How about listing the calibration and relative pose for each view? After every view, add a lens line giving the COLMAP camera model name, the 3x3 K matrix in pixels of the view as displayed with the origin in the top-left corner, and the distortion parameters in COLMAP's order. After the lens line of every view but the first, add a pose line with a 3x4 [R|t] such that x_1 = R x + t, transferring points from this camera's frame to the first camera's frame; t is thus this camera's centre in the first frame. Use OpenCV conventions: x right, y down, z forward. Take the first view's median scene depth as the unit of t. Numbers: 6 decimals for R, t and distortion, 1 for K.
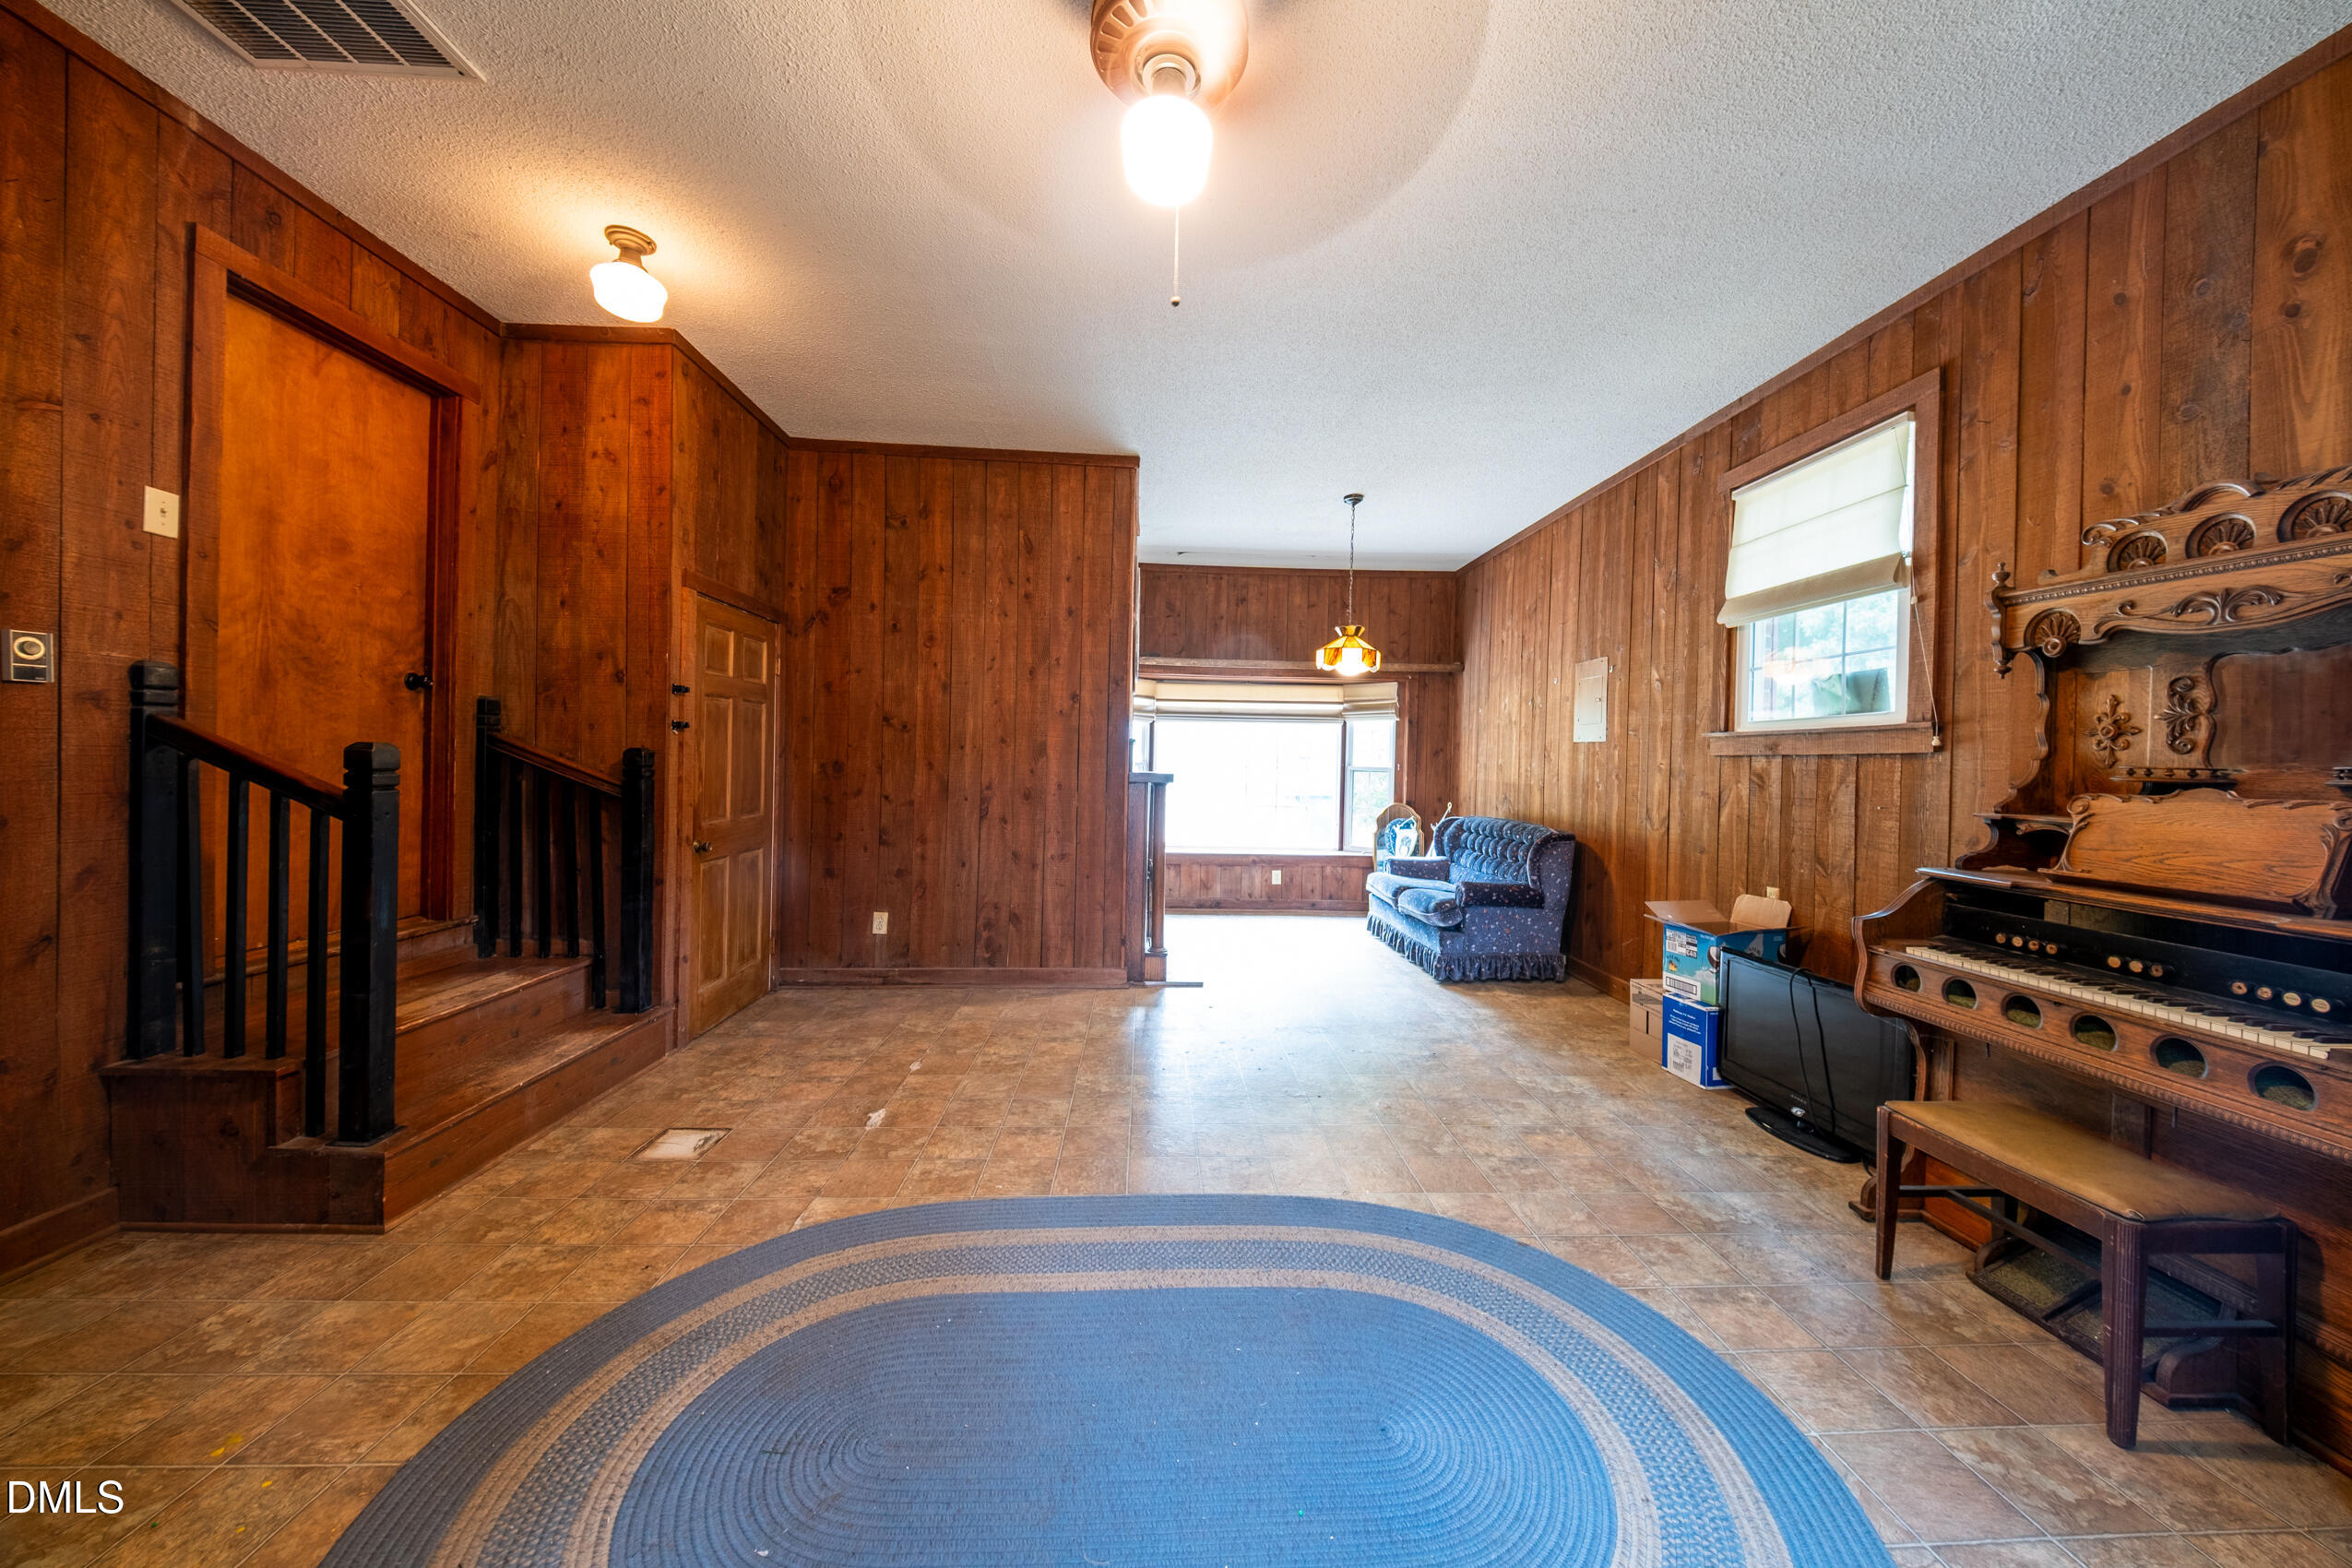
lens RADIAL K [[799.1, 0, 1185.7], [0, 799.1, 768.4], [0, 0, 1]] dist [0.047658, -0.021472]
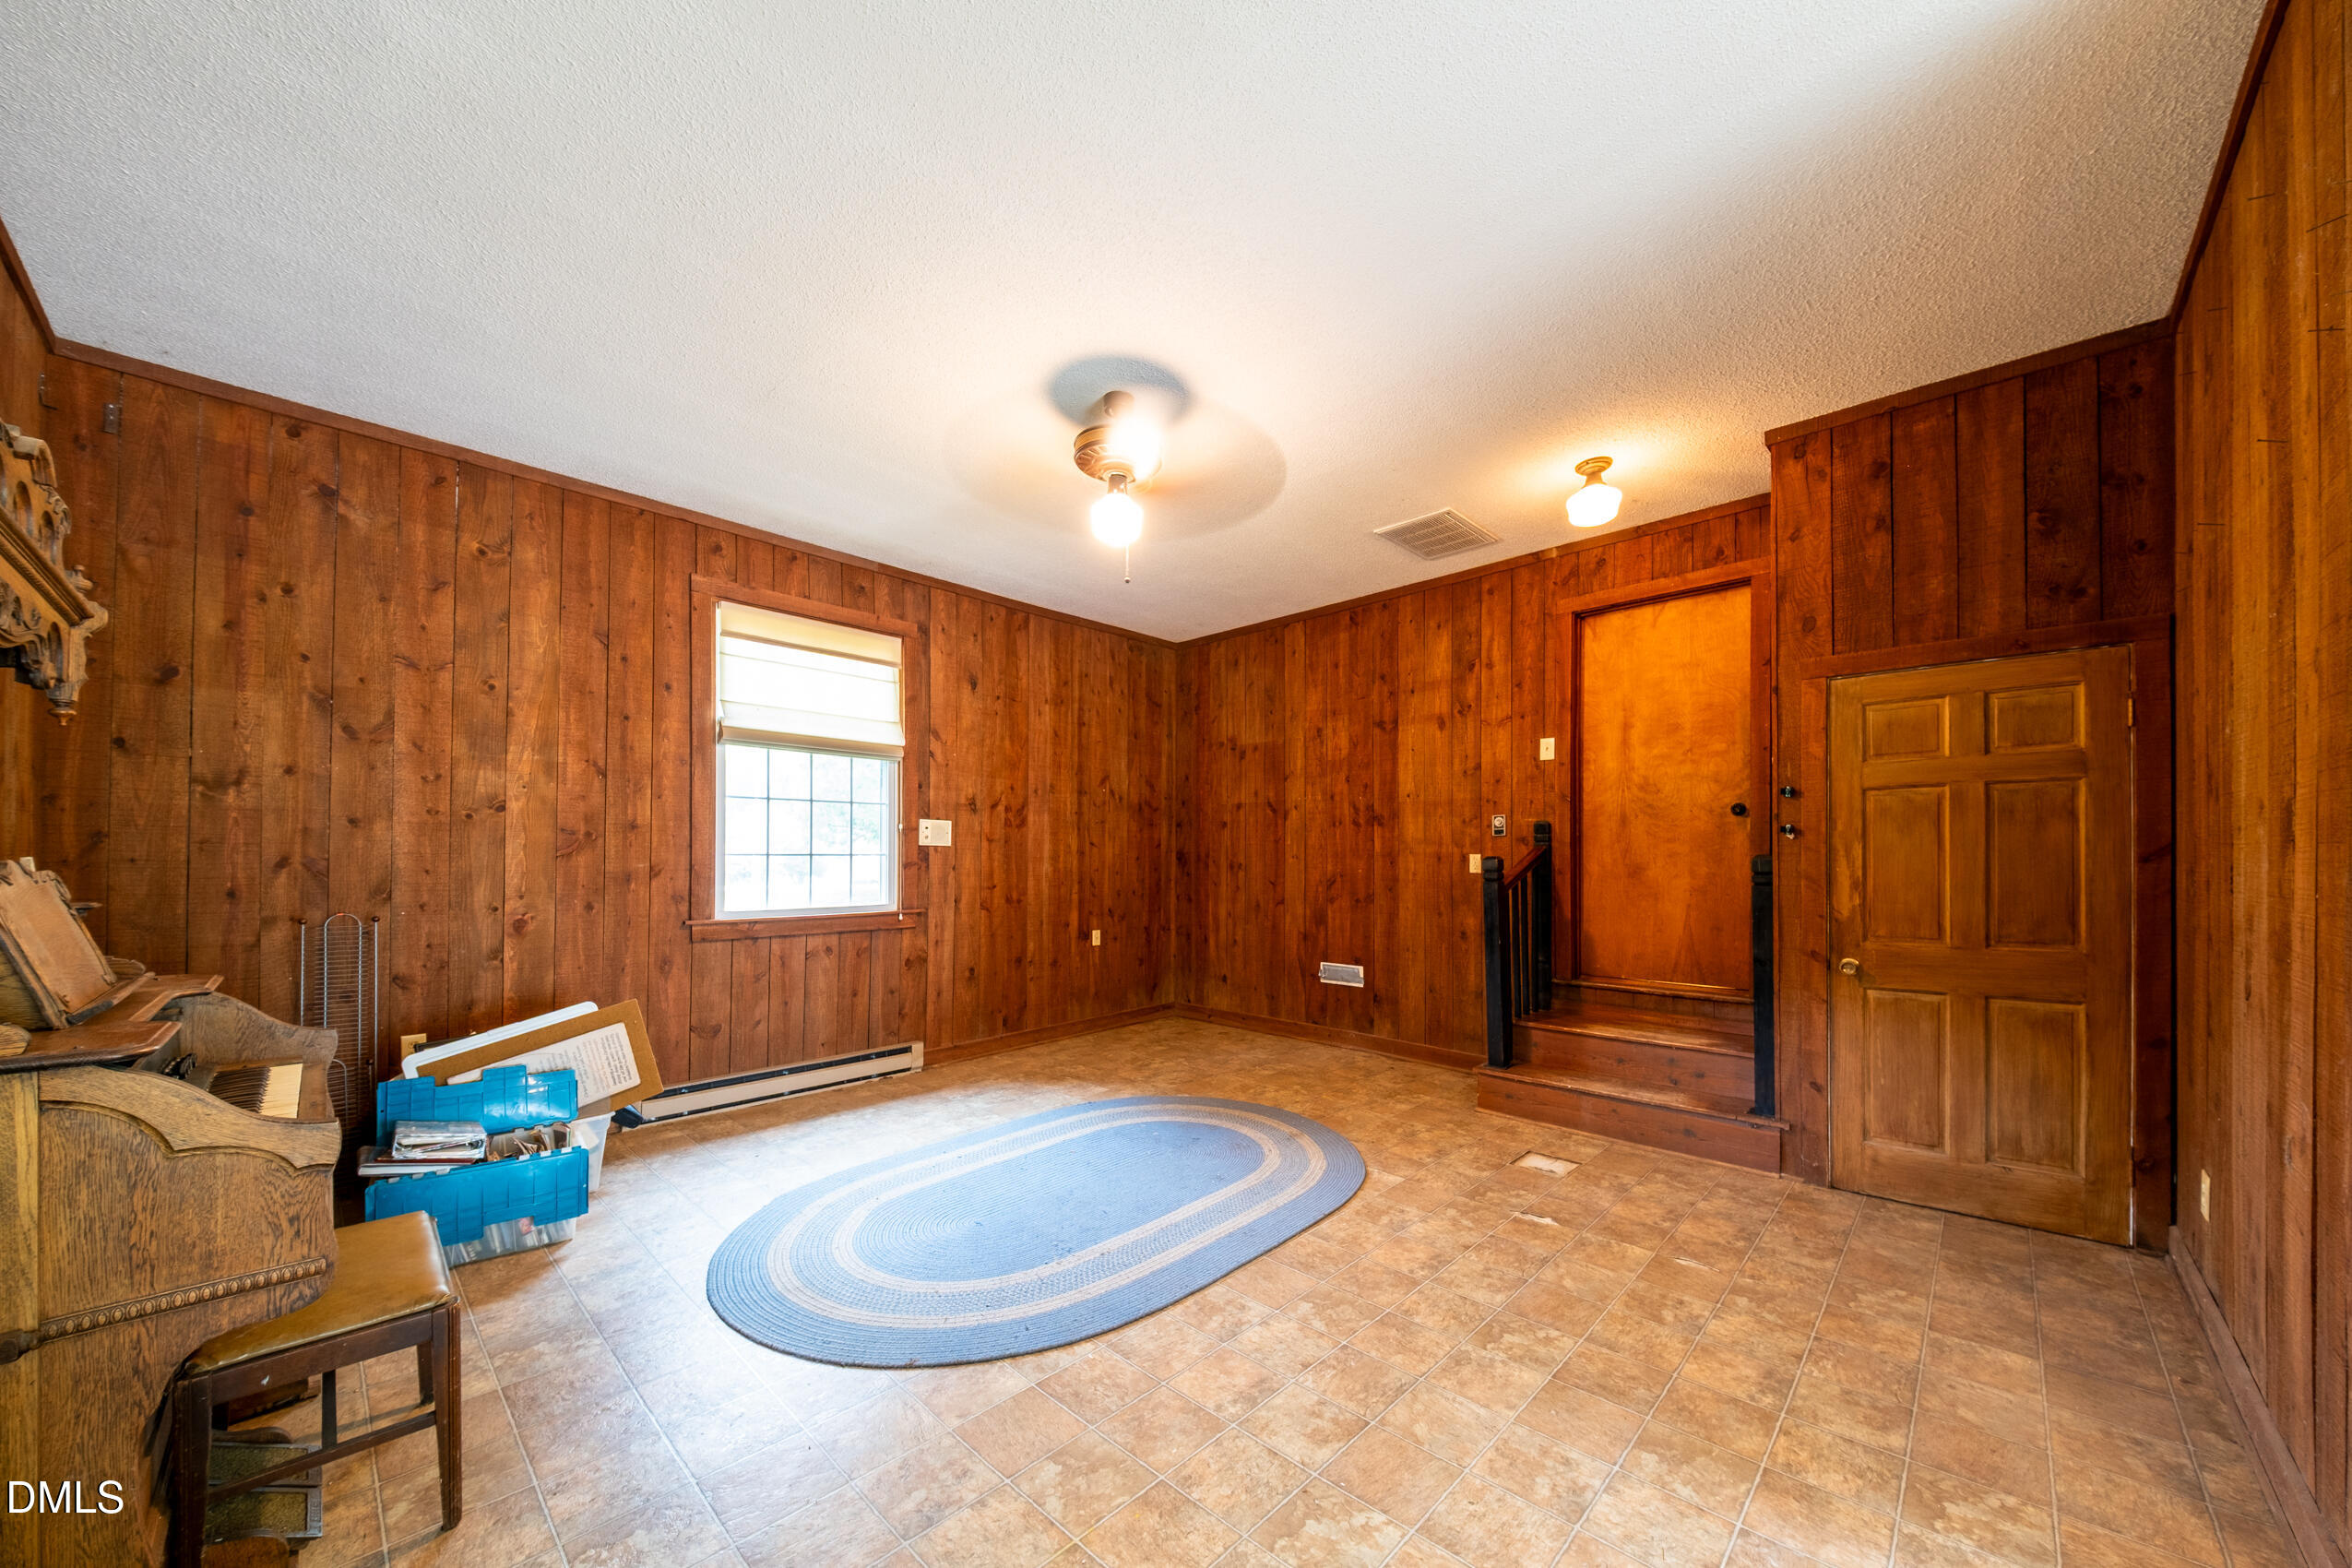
lens RADIAL K [[832.1, 0, 1176.6], [0, 832.1, 845.8], [0, 0, 1]] dist [-0.000486, -0.000053]
pose [[-0.737509, -0.035569, -0.674399, 0.690029], [-0.020526, 0.999331, -0.030260, 0.012678], [0.675025, -0.008475, -0.737746, 1.540358]]
